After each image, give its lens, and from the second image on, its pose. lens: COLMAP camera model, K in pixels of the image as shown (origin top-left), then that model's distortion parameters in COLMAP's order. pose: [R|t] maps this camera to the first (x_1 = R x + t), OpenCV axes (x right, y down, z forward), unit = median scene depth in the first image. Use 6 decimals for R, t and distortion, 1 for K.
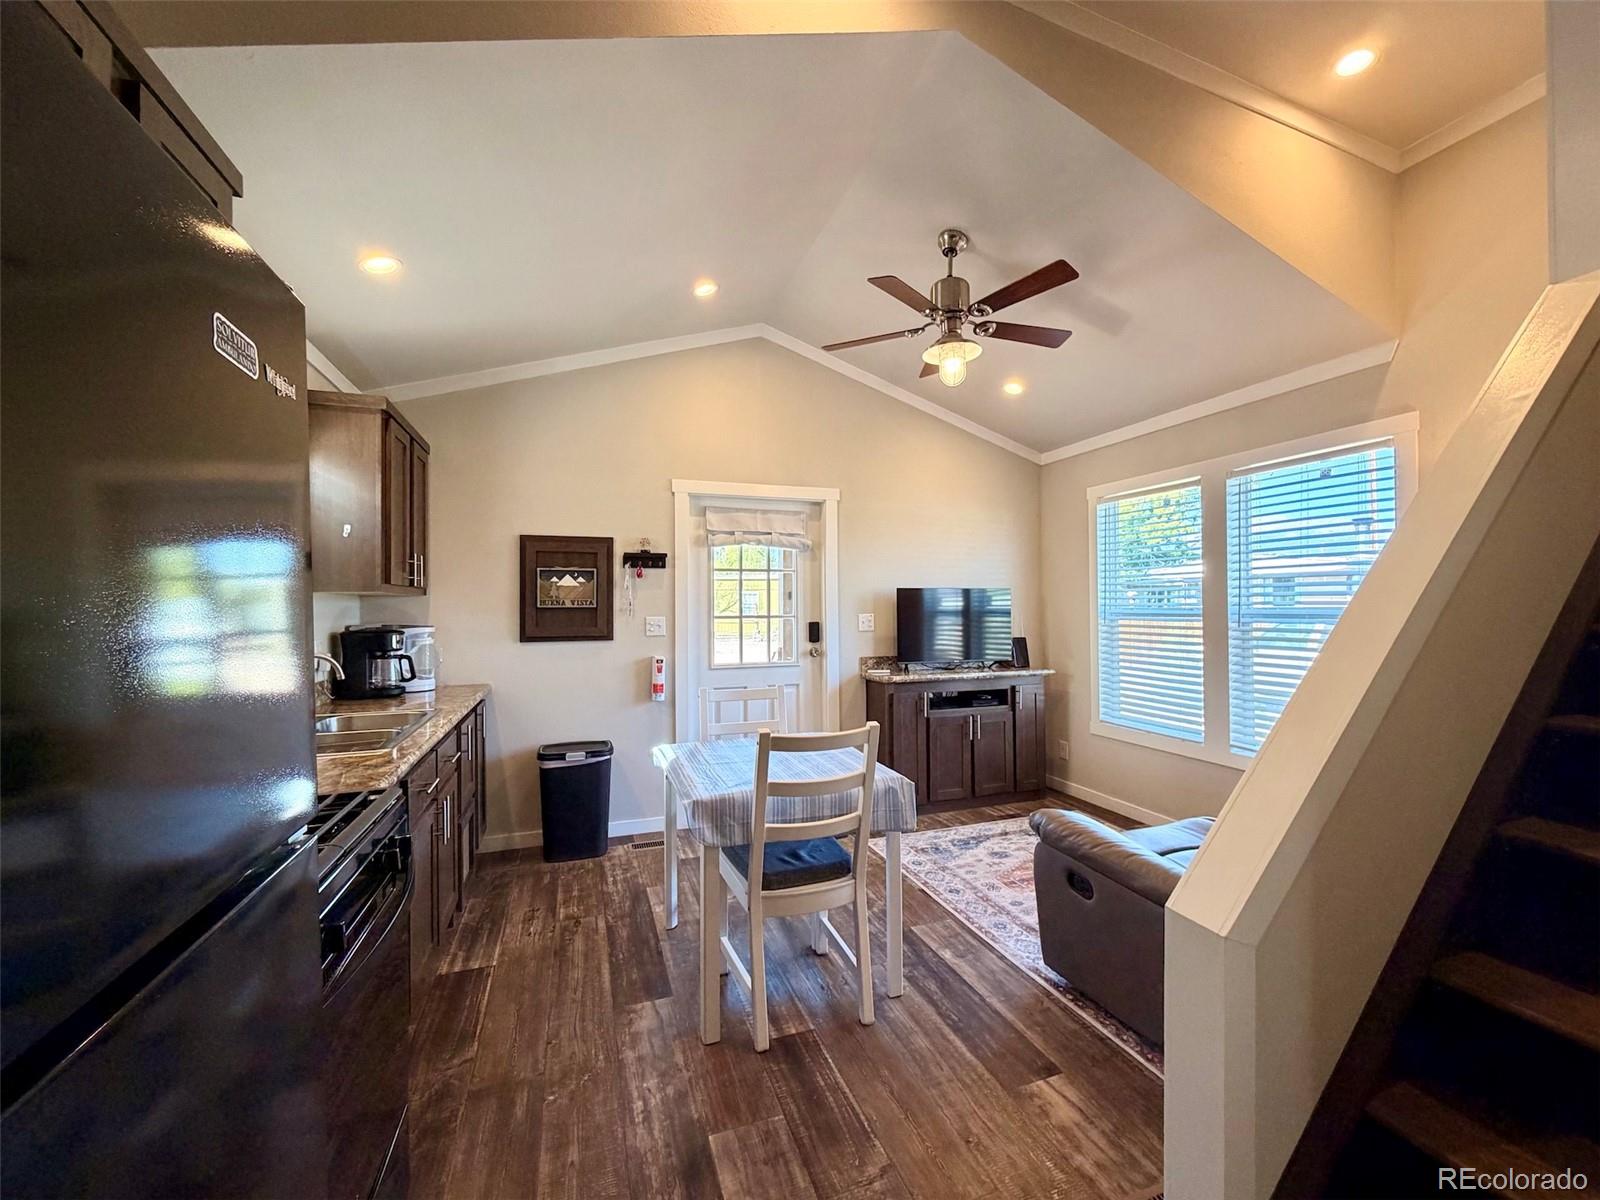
lens RADIAL K [[639.3, 0, 805.7], [0, 639.3, 598.0], [0, 0, 1]] dist [-0.000869, 0.000365]
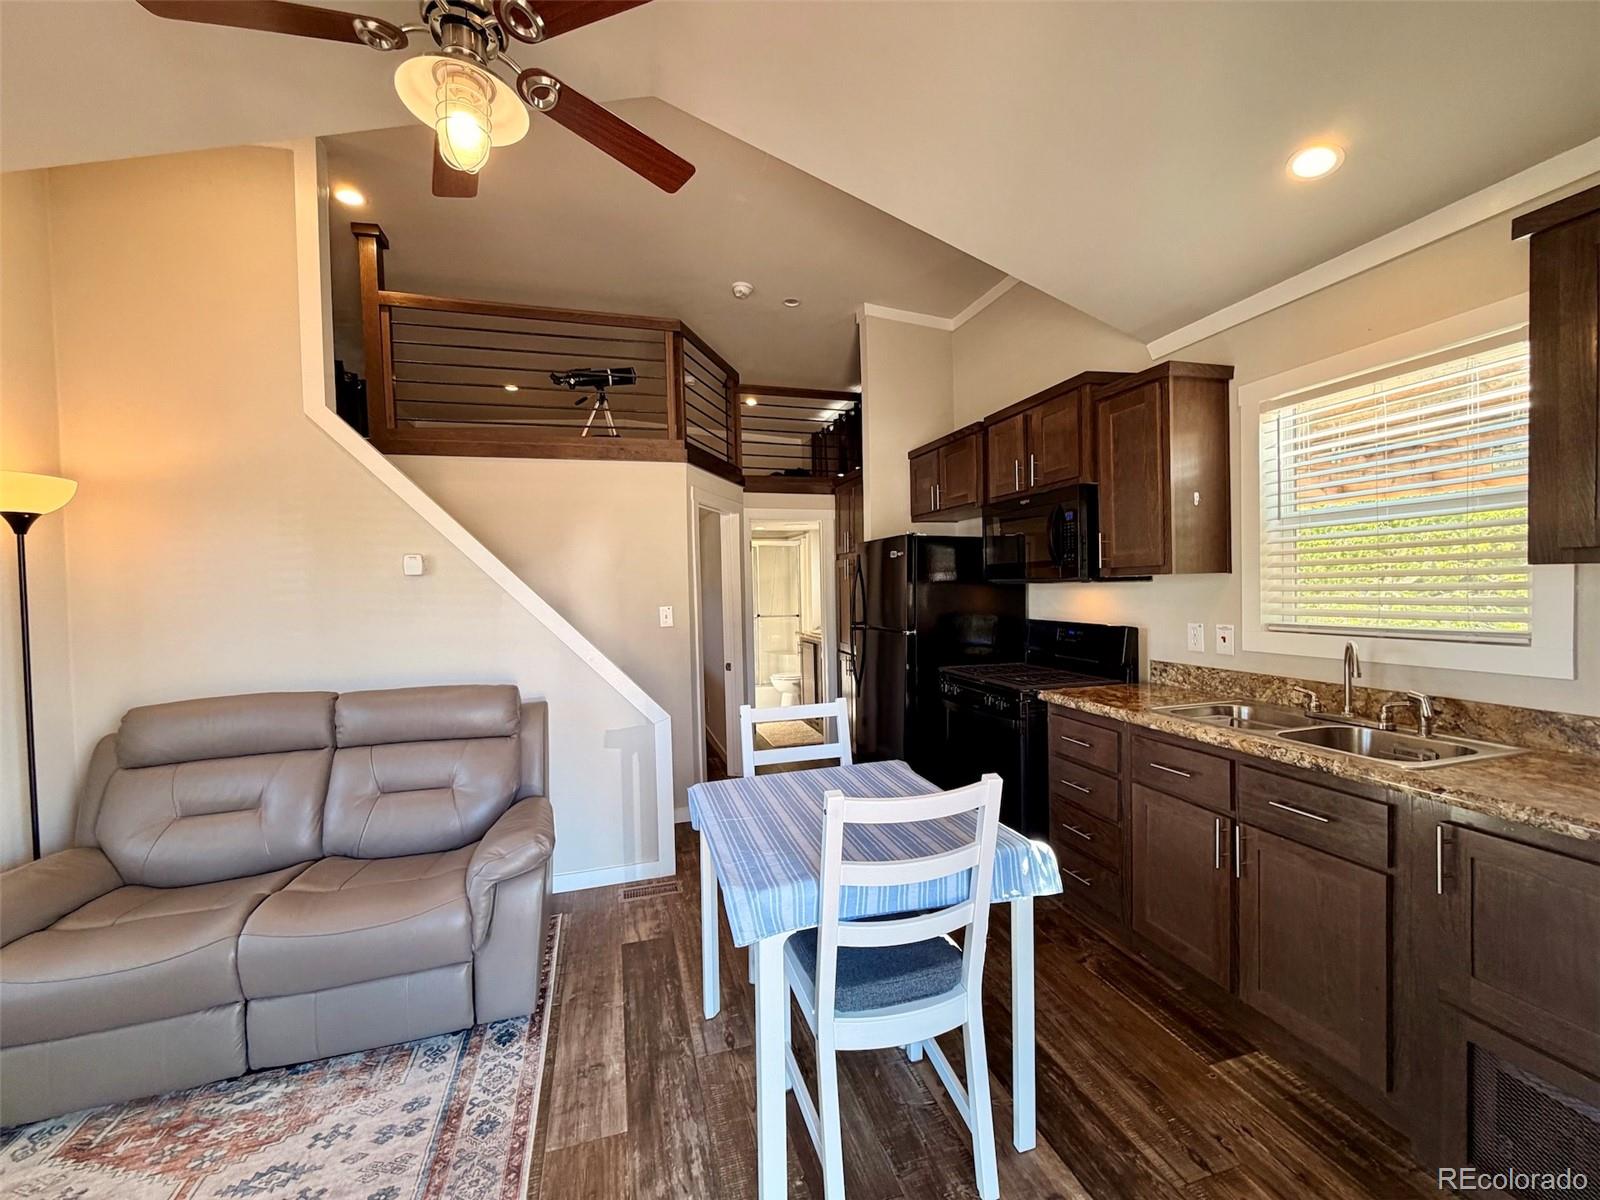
lens RADIAL K [[639.3, 0, 801.0], [0, 639.3, 599.5], [0, 0, 1]] dist [-0.000869, 0.000365]
pose [[-0.998169, 0.026959, 0.054150, -0.036955], [0.027765, 0.999514, 0.014178, -0.002618], [-0.053742, 0.015655, -0.998432, 1.140844]]
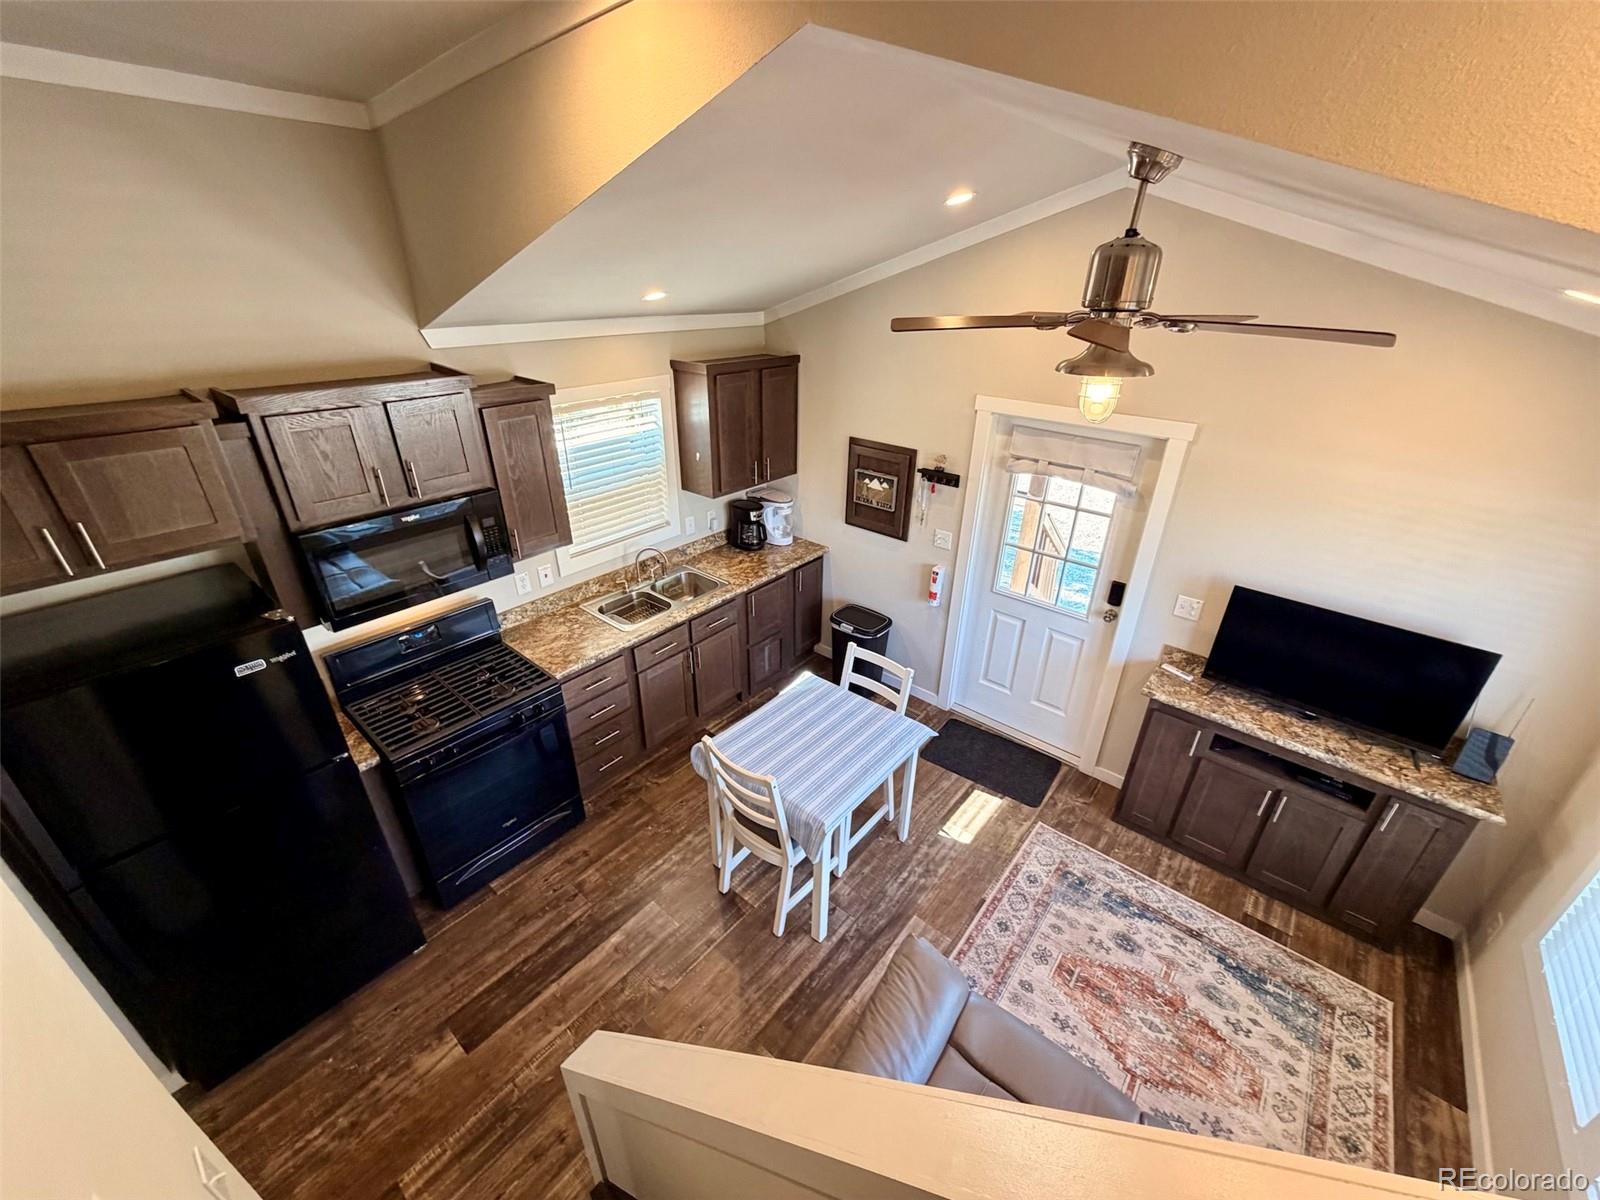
lens RADIAL K [[639.3, 0, 804.1], [0, 639.3, 599.4], [0, 0, 1]] dist [-0.000869, 0.000365]
pose [[0.507464, 0.407195, -0.759390, 0.498640], [-0.012951, 0.884801, 0.465788, -0.364032], [0.861576, -0.226536, 0.454278, 0.313559]]
